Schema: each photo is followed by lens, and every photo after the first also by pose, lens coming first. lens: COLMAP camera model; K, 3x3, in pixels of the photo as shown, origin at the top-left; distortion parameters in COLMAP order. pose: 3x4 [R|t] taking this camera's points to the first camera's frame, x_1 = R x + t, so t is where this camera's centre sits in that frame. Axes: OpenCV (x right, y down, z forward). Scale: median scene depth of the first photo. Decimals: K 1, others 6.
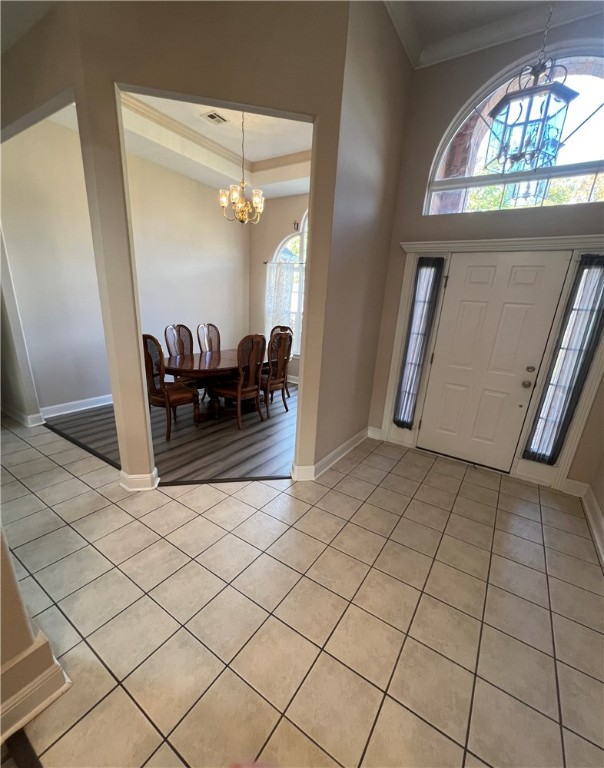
lens RADIAL K [[322.0, 0, 301.2], [0, 322.0, 403.1], [0, 0, 1]] dist [0.001923, -0.001856]
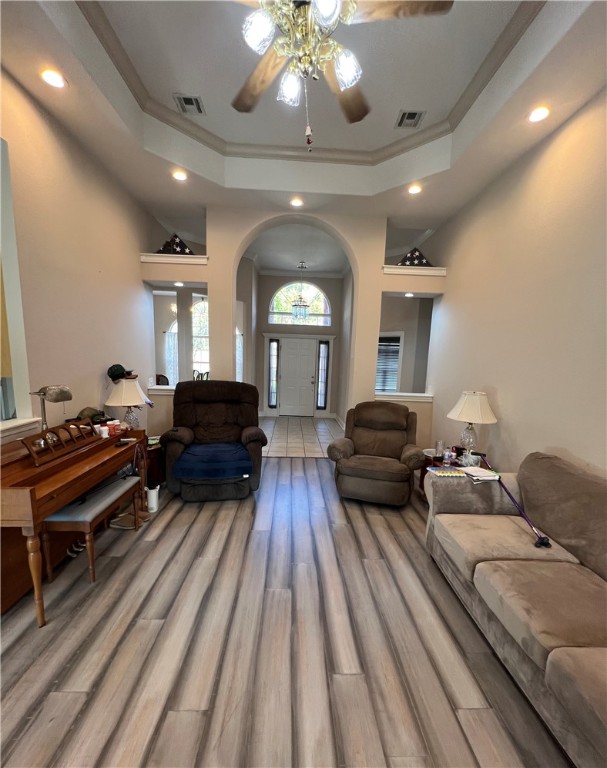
lens RADIAL K [[322.0, 0, 303.3], [0, 322.0, 406.2], [0, 0, 1]] dist [0.001923, -0.001856]
pose [[0.811038, -0.116035, 0.573371, -0.967826], [0.190329, 0.979145, -0.071070, 0.313975], [-0.553166, 0.166769, 0.816208, -1.175017]]
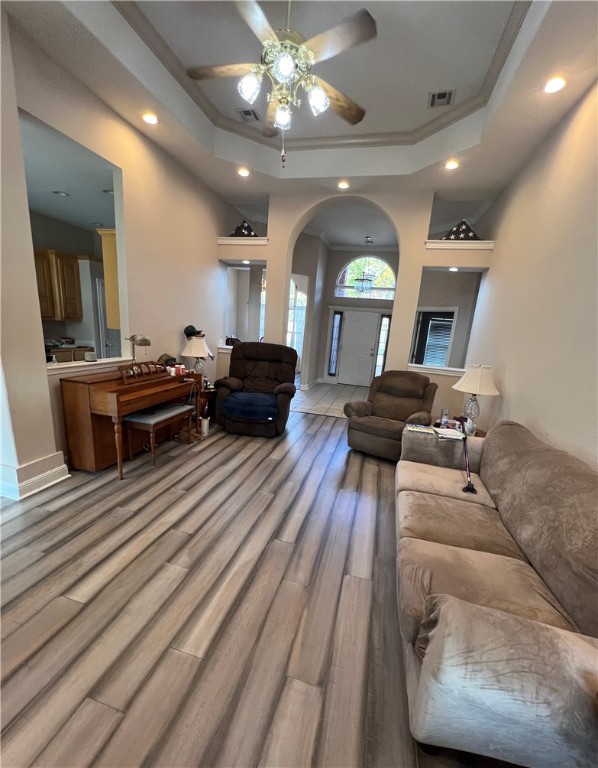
lens RADIAL K [[317.9, 0, 299.4], [0, 317.9, 400.9], [0, 0, 1]] dist [-0.001409, 0.000385]
pose [[0.946501, -0.058260, 0.317399, -0.842870], [0.076686, 0.996000, -0.045861, 0.425878], [-0.313457, 0.067748, 0.947183, -1.462006]]
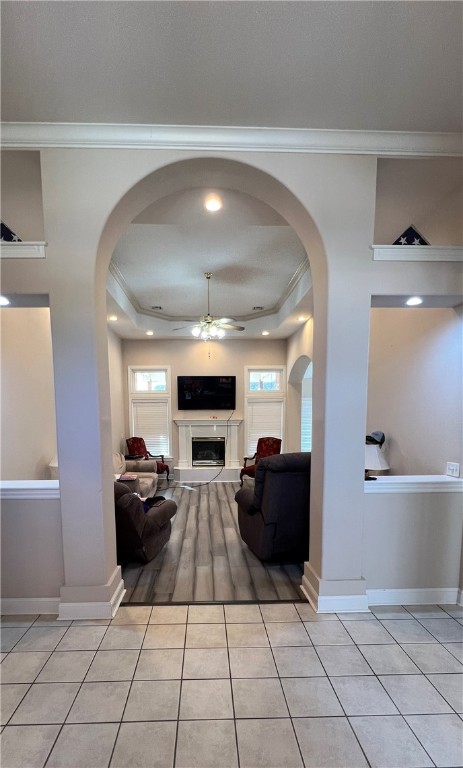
lens RADIAL K [[368.0, 0, 215.3], [0, 368.0, 455.0], [0, 0, 1]] dist [0.003231, 0.001782]
pose [[-0.816319, 0.014784, -0.577412, 0.490736], [-0.212055, 0.922194, 0.323405, -0.284773], [0.537267, 0.386445, -0.749670, 0.871690]]
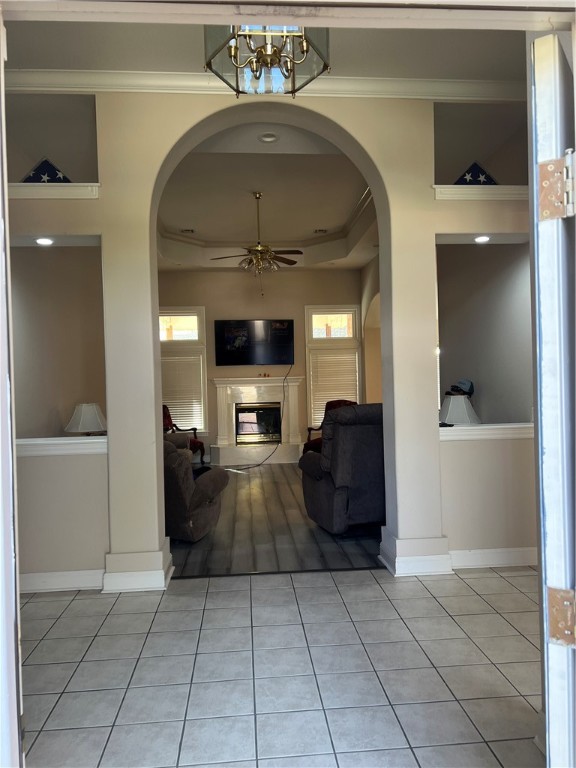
lens RADIAL K [[583.4, 0, 290.5], [0, 583.4, 386.2], [0, 0, 1]] dist [0.042453, -0.017794]
pose [[-0.785098, -0.027965, -0.618739, 0.791512], [-0.206667, 0.953556, 0.219136, -0.325203], [0.583874, 0.299916, -0.754414, 1.226840]]
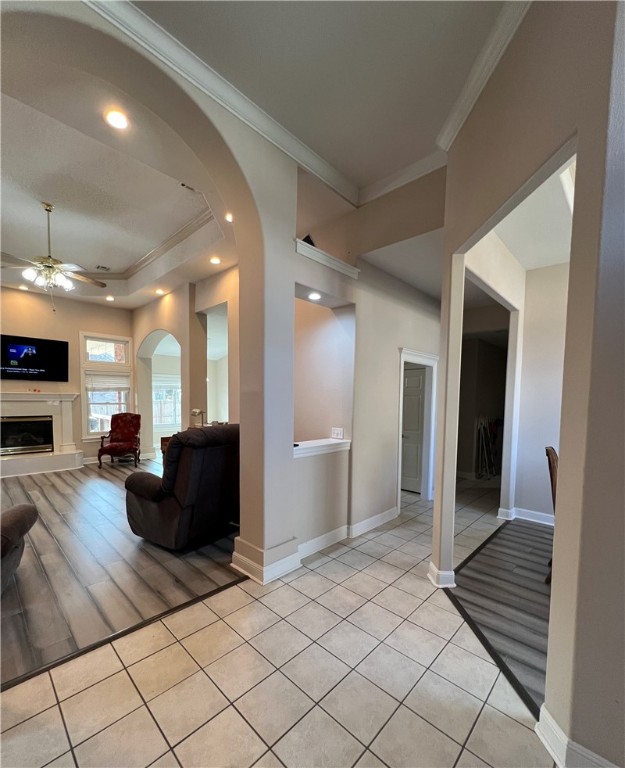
lens RADIAL K [[333.2, 0, 313.8], [0, 333.2, 417.8], [0, 0, 1]] dist [-0.002575, -0.000594]
pose [[-0.170650, 0.005415, -0.985317, 0.552211], [-0.328579, 0.942434, 0.062087, -0.148919], [0.928932, 0.334350, -0.159047, 0.552231]]
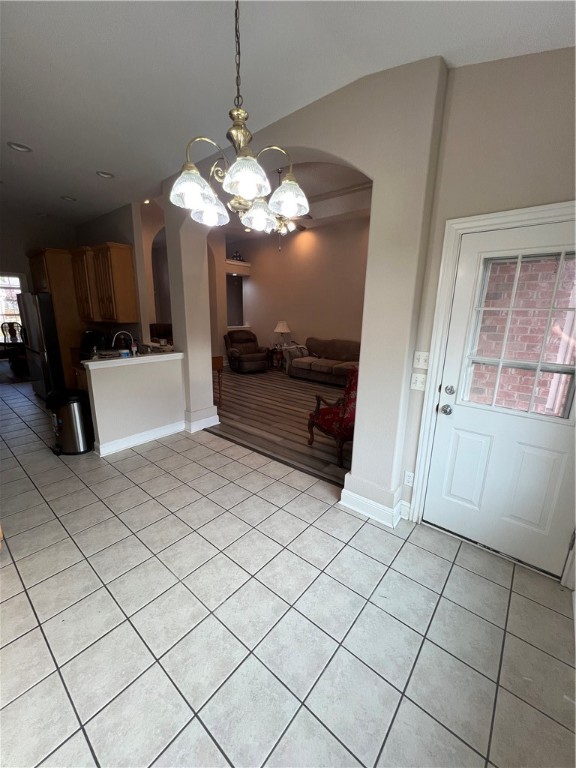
lens RADIAL K [[305.2, 0, 286.2], [0, 305.2, 384.3], [0, 0, 1]] dist [-0.002795, 0.001035]
pose [[0.108006, -0.281190, 0.953555, -2.534909], [0.294068, 0.925280, 0.239545, 0.184102], [-0.949663, 0.254537, 0.182624, -0.999669]]
